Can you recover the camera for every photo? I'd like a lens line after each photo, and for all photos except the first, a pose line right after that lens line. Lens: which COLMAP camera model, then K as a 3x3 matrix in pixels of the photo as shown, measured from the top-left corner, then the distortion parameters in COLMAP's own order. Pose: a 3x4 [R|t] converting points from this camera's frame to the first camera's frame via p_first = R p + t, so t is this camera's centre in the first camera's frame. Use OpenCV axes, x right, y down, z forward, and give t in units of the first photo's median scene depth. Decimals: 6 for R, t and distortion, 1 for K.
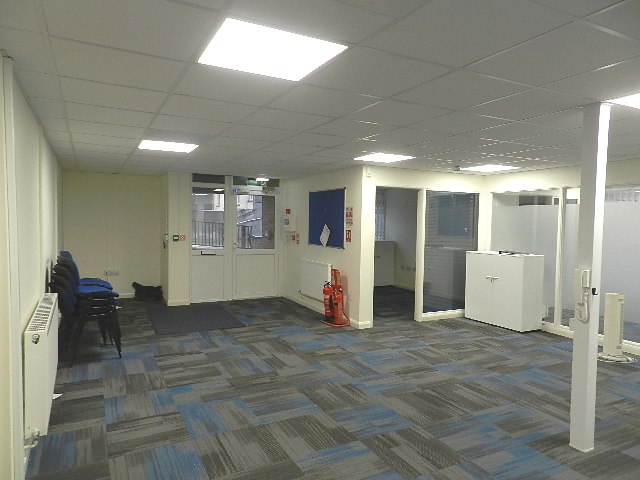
lens RADIAL K [[438.0, 0, 319.5], [0, 438.0, 236.8], [0, 0, 1]] dist [0.005298, 0.002368]
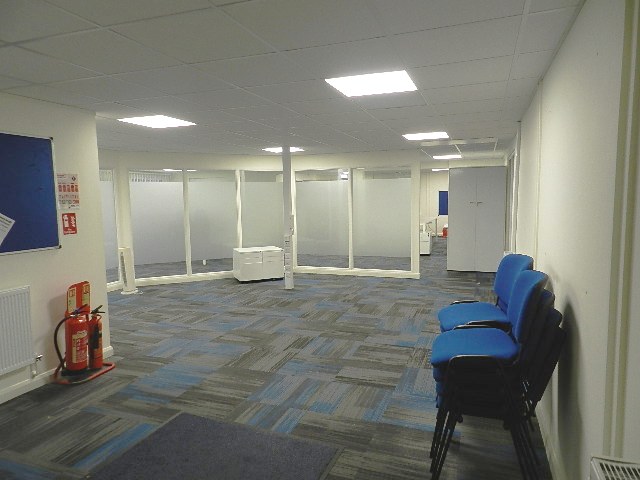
lens RADIAL K [[438.0, 0, 324.9], [0, 438.0, 239.6], [0, 0, 1]] dist [0.005298, 0.002368]
pose [[-0.677711, -0.079217, 0.731049, -0.753129], [0.029539, 0.990445, 0.134710, -0.062790], [-0.734734, 0.112889, -0.668896, 1.439905]]
